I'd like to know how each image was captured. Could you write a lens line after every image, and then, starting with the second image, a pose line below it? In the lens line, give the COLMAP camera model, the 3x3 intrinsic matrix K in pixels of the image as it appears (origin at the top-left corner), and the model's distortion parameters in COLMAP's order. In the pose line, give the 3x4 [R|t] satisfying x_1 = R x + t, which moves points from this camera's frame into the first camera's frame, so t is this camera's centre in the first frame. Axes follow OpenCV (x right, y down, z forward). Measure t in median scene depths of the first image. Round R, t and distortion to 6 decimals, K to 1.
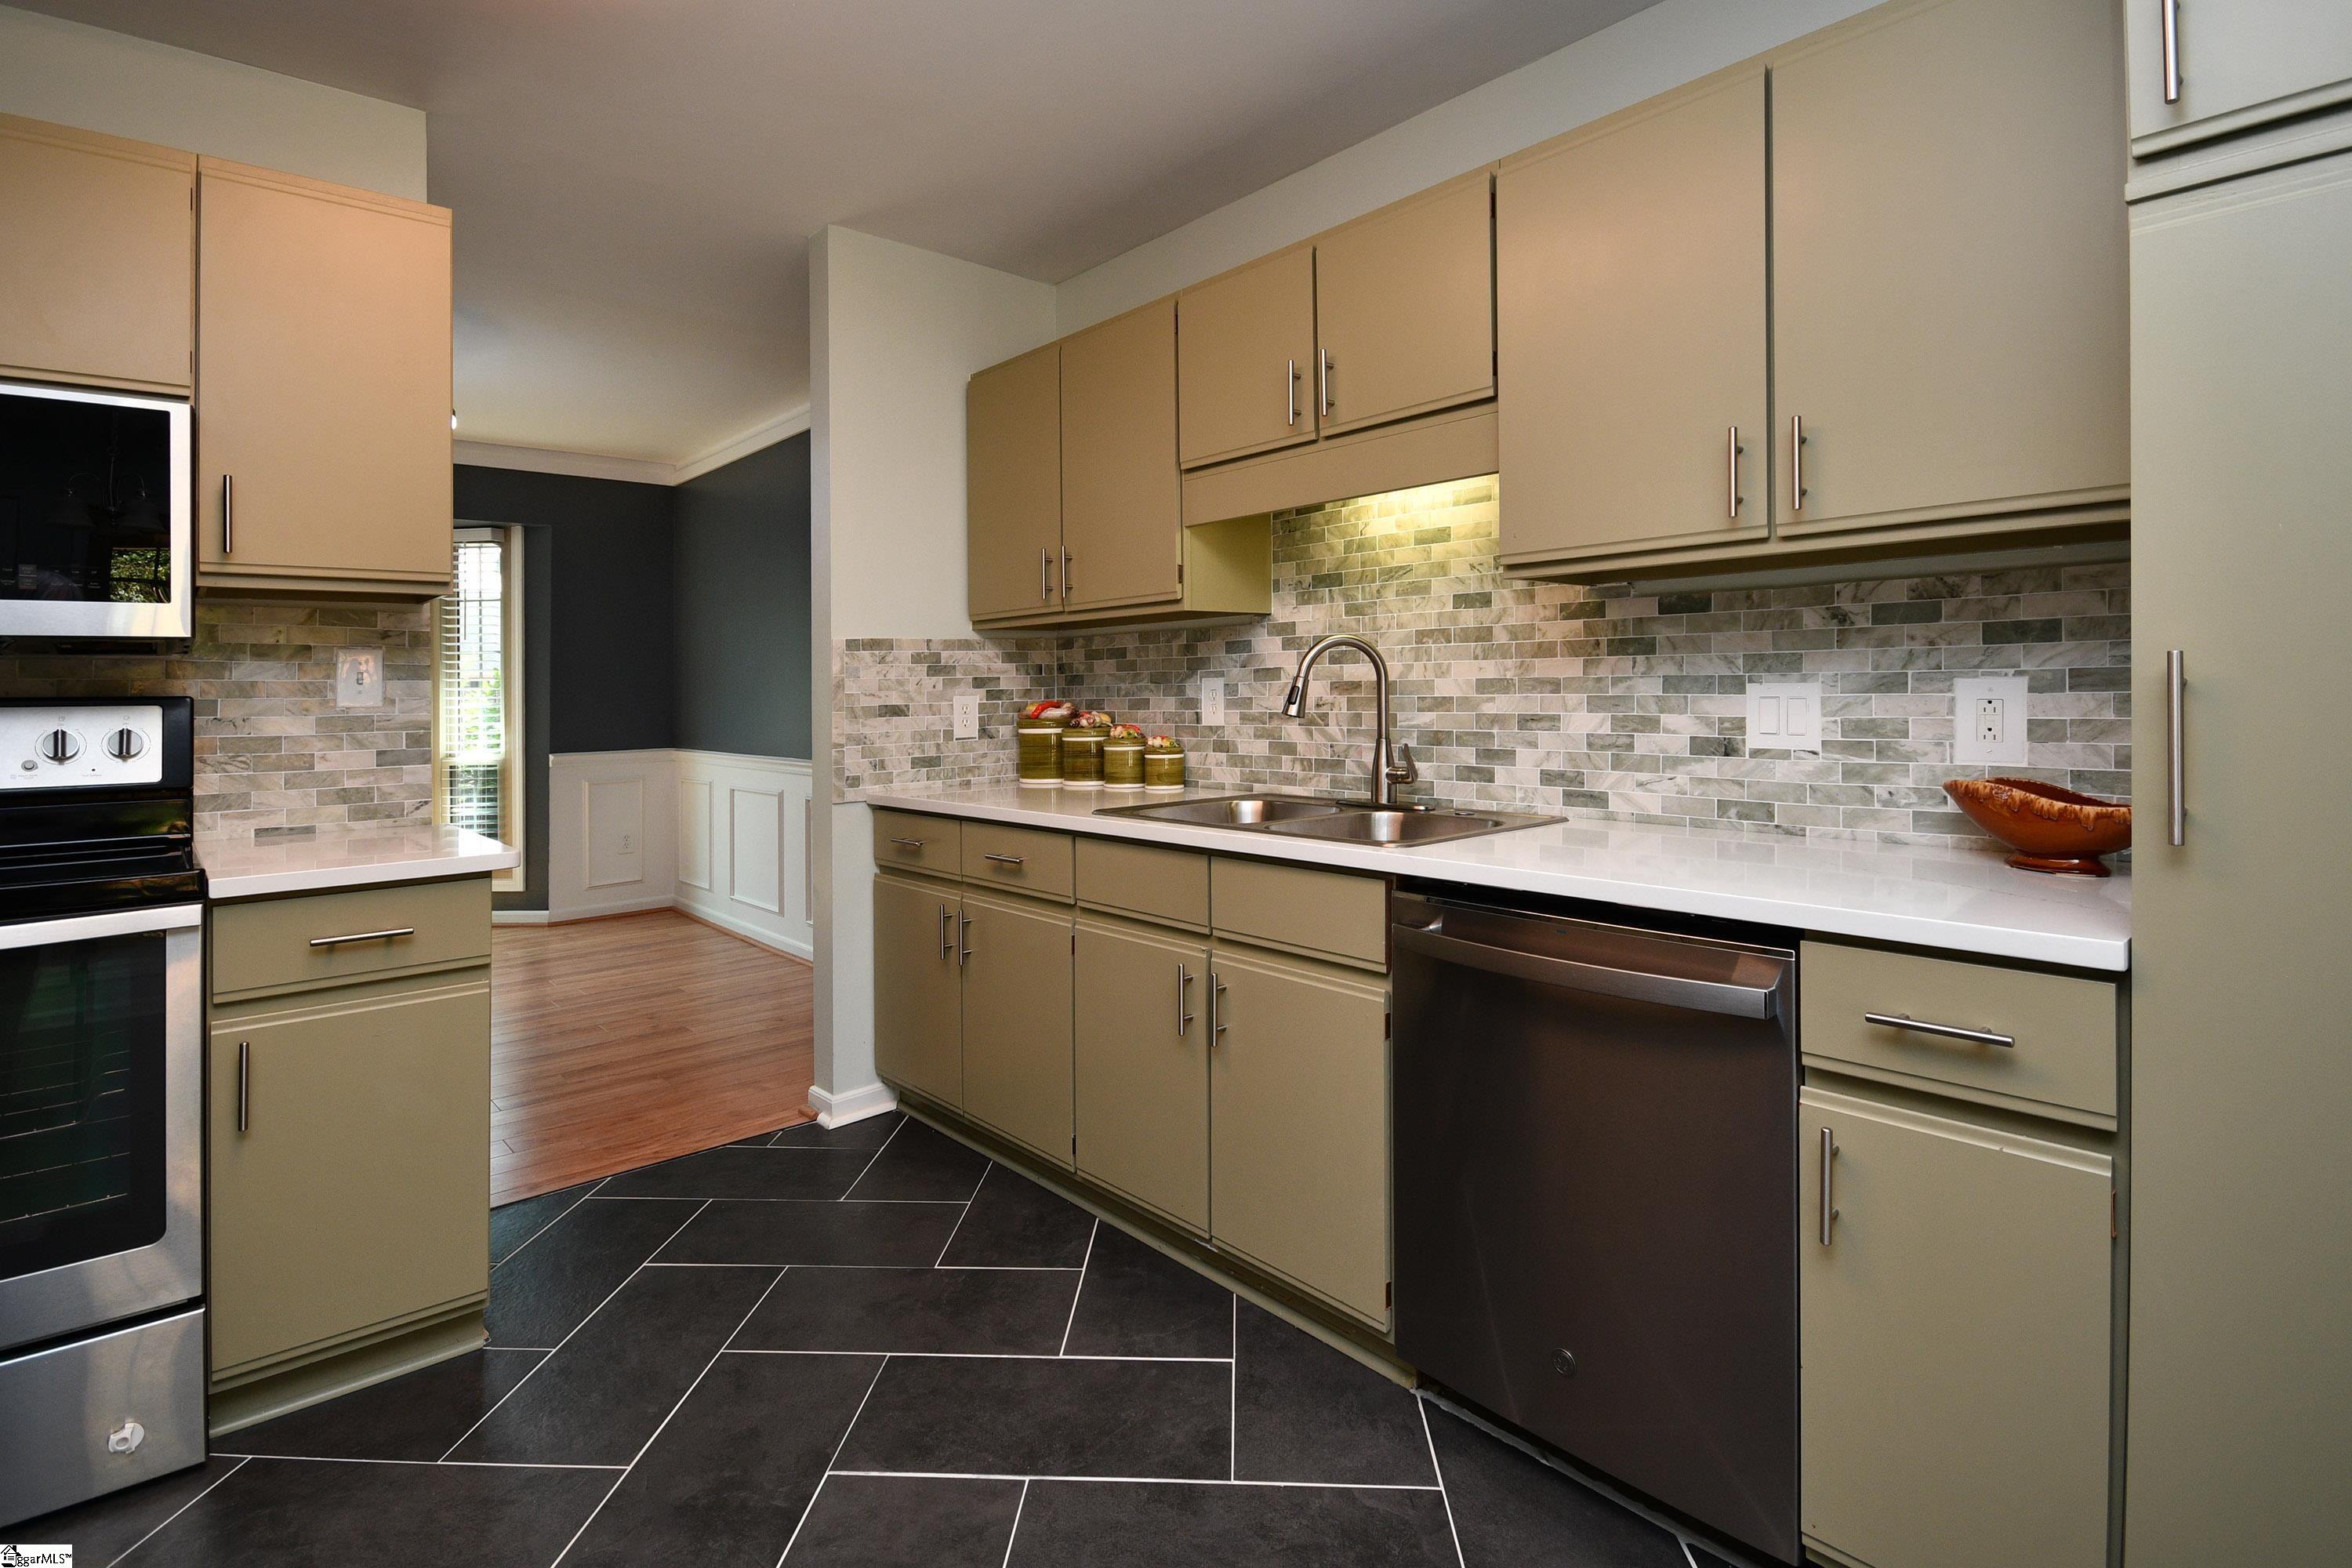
lens RADIAL K [[1099.0, 0, 1211.2], [0, 1099.0, 694.5], [0, 0, 1]] dist [0.006331, -0.005998]
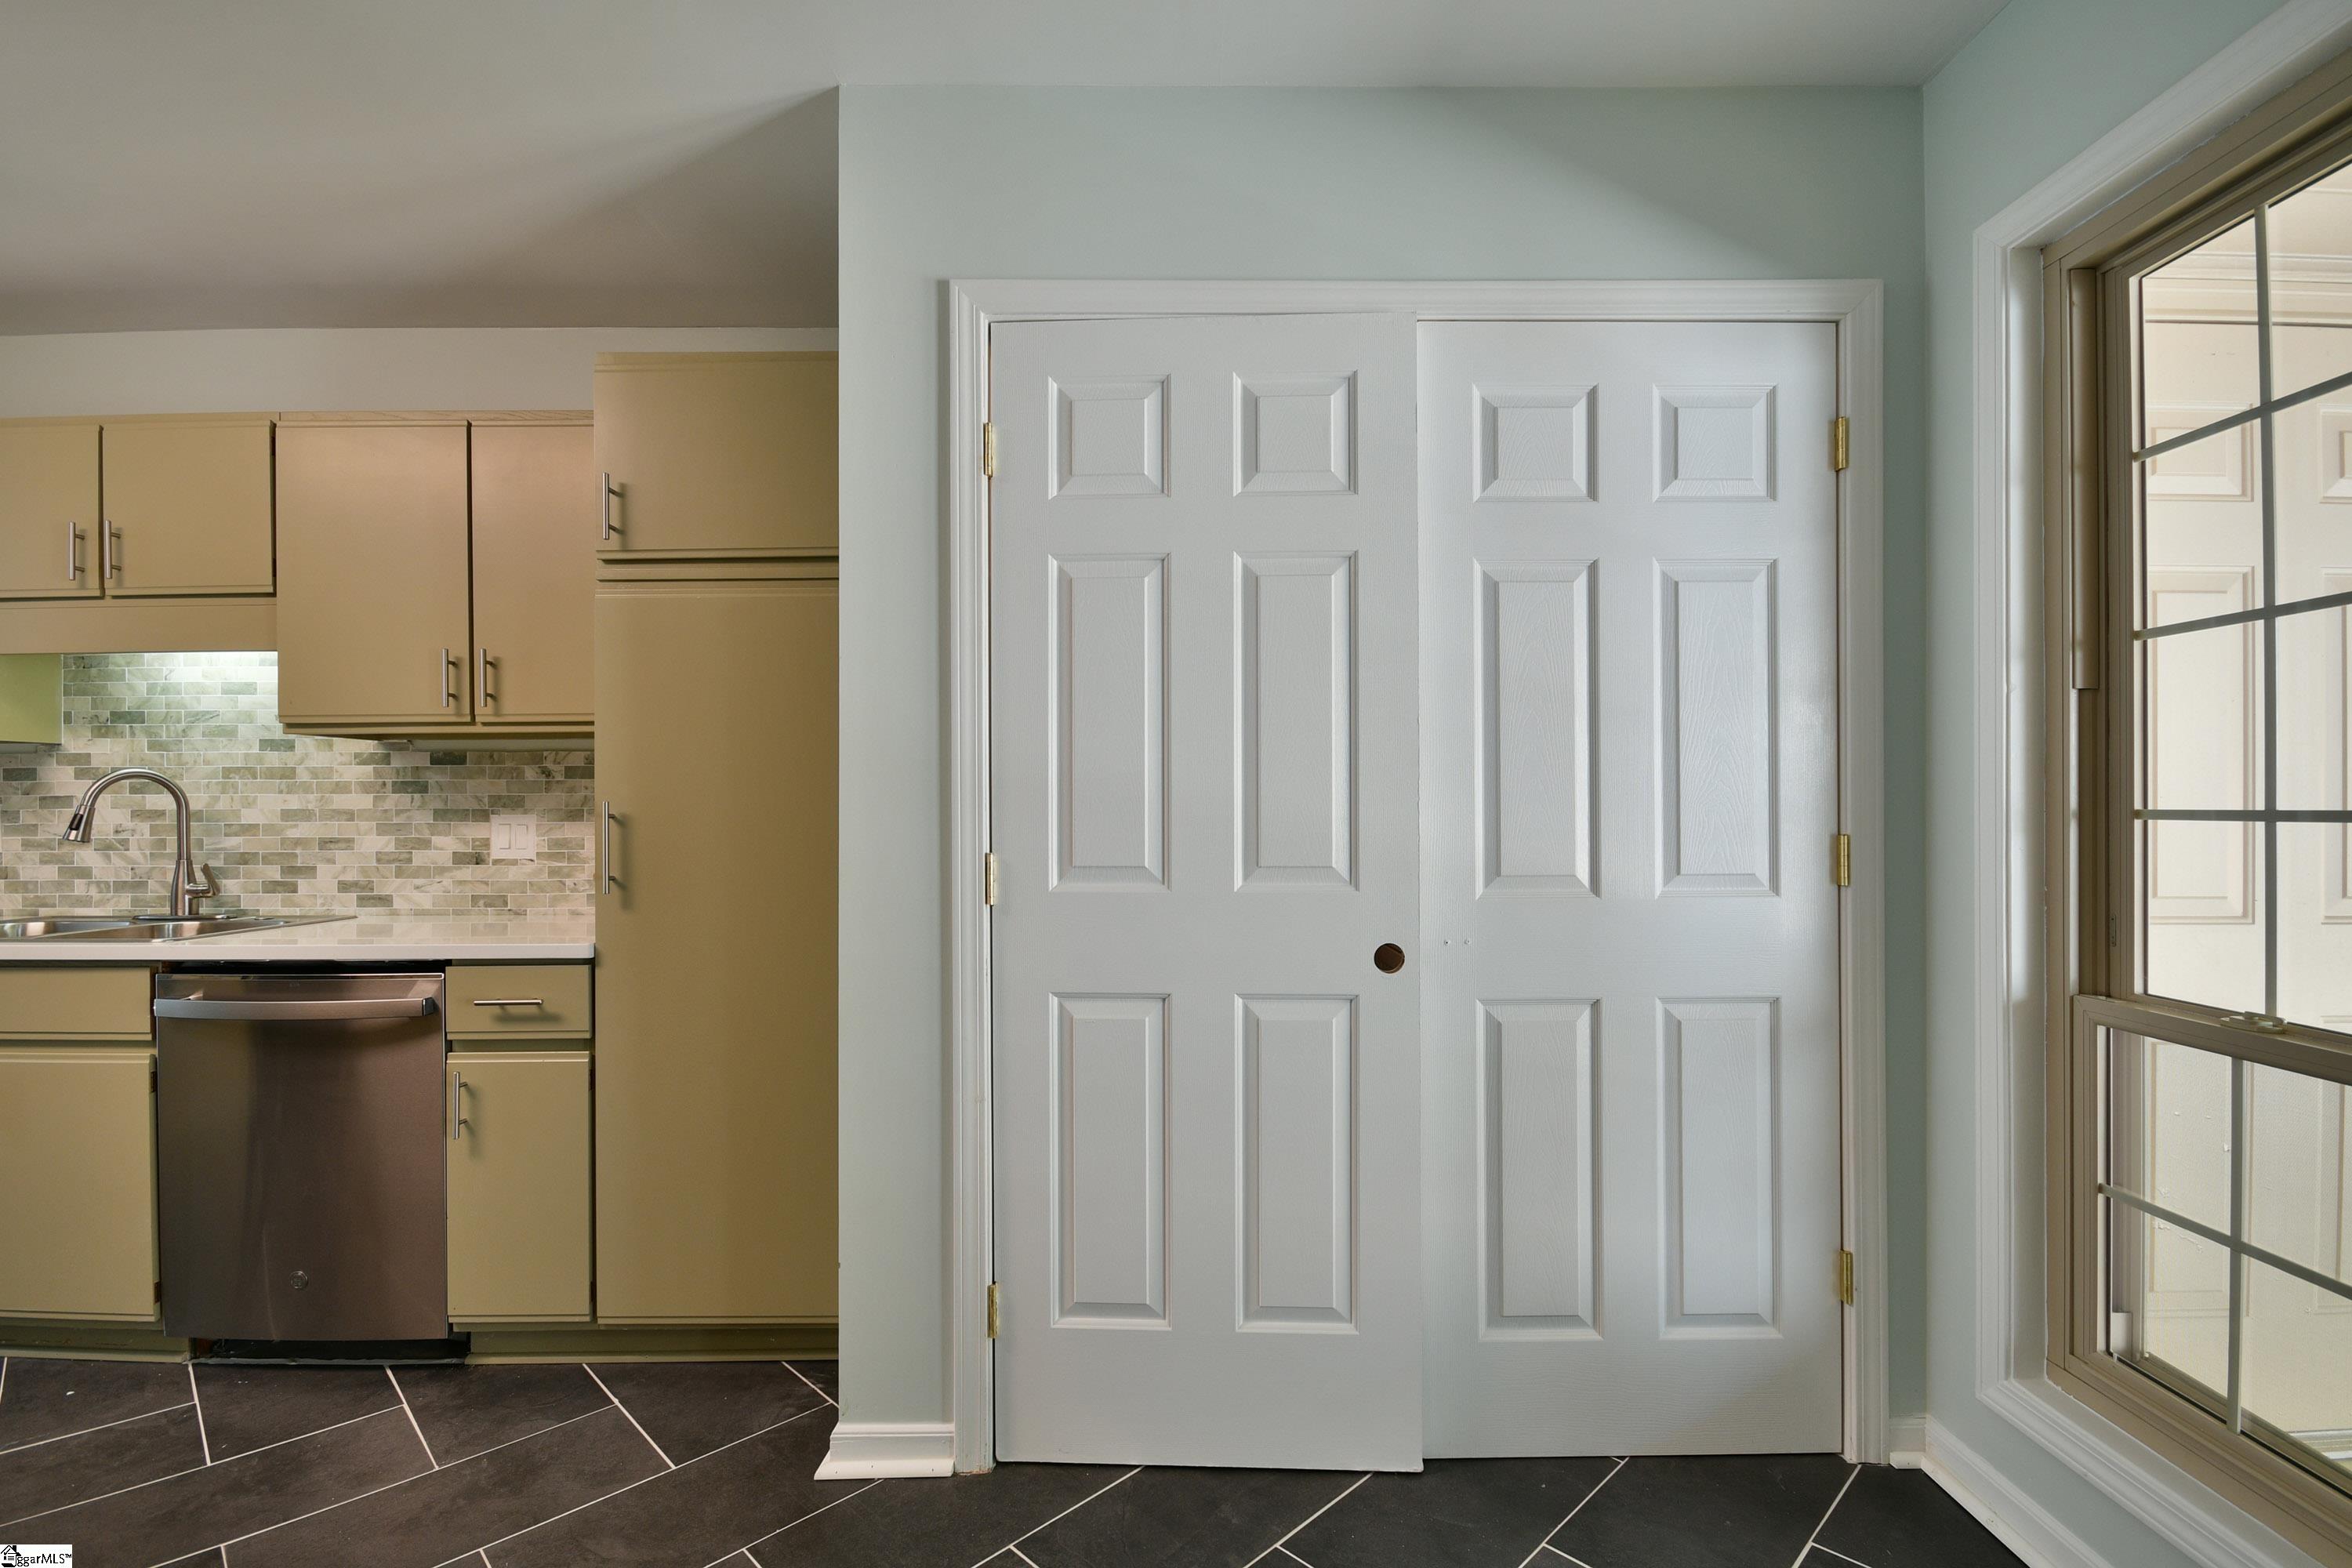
lens RADIAL K [[1099.0, 0, 1152.7], [0, 1099.0, 826.6], [0, 0, 1]] dist [0.006331, -0.005998]
pose [[0.705978, -0.003527, 0.708225, 0.061654], [-0.001555, 0.999977, 0.006530, -0.004721], [-0.708232, -0.005711, 0.705956, -0.605310]]
